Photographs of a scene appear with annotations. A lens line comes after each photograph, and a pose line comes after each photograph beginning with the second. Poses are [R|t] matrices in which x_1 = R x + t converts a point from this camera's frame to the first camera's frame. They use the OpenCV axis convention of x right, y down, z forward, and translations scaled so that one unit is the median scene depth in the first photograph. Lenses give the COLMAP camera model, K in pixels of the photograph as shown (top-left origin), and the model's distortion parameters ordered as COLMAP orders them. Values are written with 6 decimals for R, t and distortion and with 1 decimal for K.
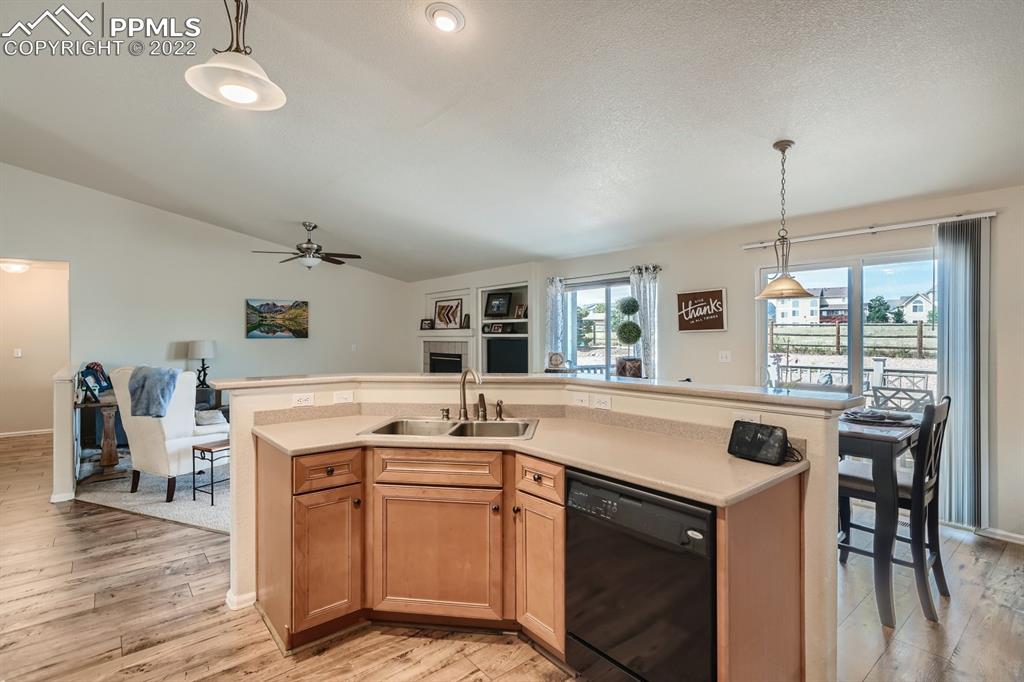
lens RADIAL K [[493.5, 0, 508.9], [0, 493.5, 338.5], [0, 0, 1]] dist [0.001116, 0.000227]
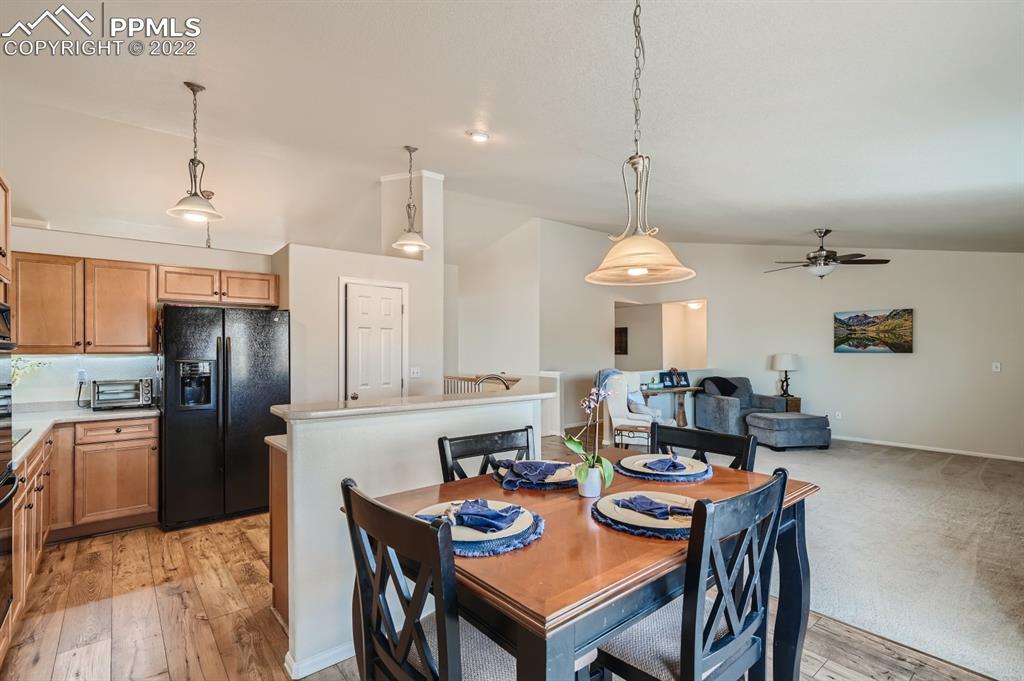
lens RADIAL K [[473.3, 0, 513.4], [0, 473.3, 347.0], [0, 0, 1]] dist [0.007058, 0.000293]
pose [[0.004584, -0.002419, -0.999987, 0.410264], [-0.006345, 0.999977, -0.002448, -0.004966], [0.999969, 0.006356, 0.004569, 0.352882]]
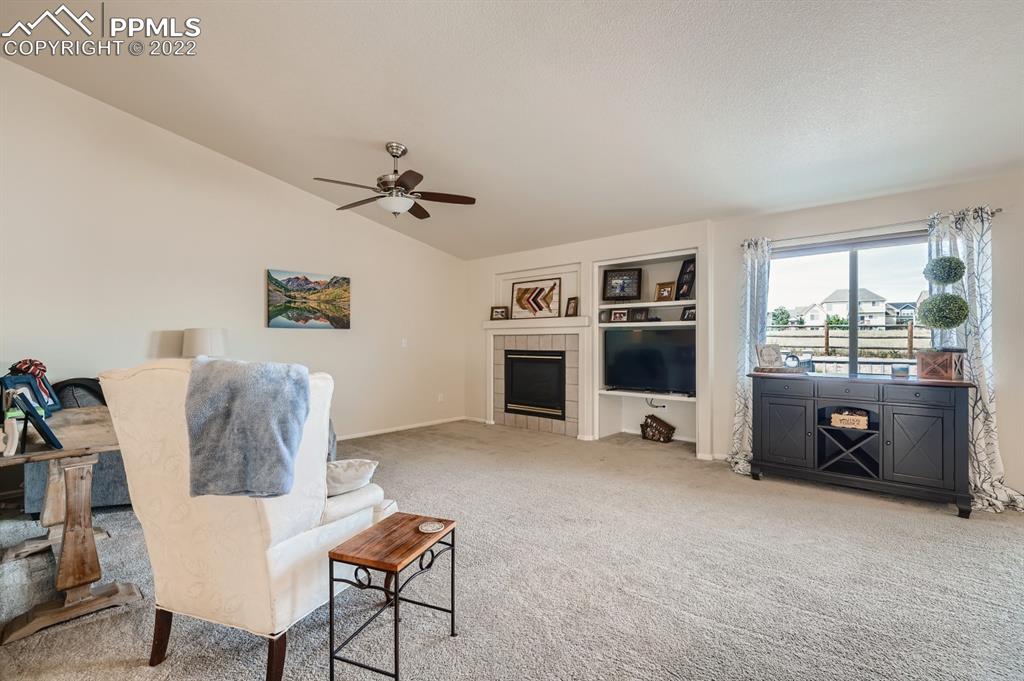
lens RADIAL K [[473.3, 0, 512.1], [0, 473.3, 341.7], [0, 0, 1]] dist [0.007058, 0.000293]
pose [[0.990302, 0.000242, 0.138930, -0.288020], [0.000437, 0.999988, -0.004859, 0.022363], [-0.138929, 0.004873, 0.990290, 0.308952]]
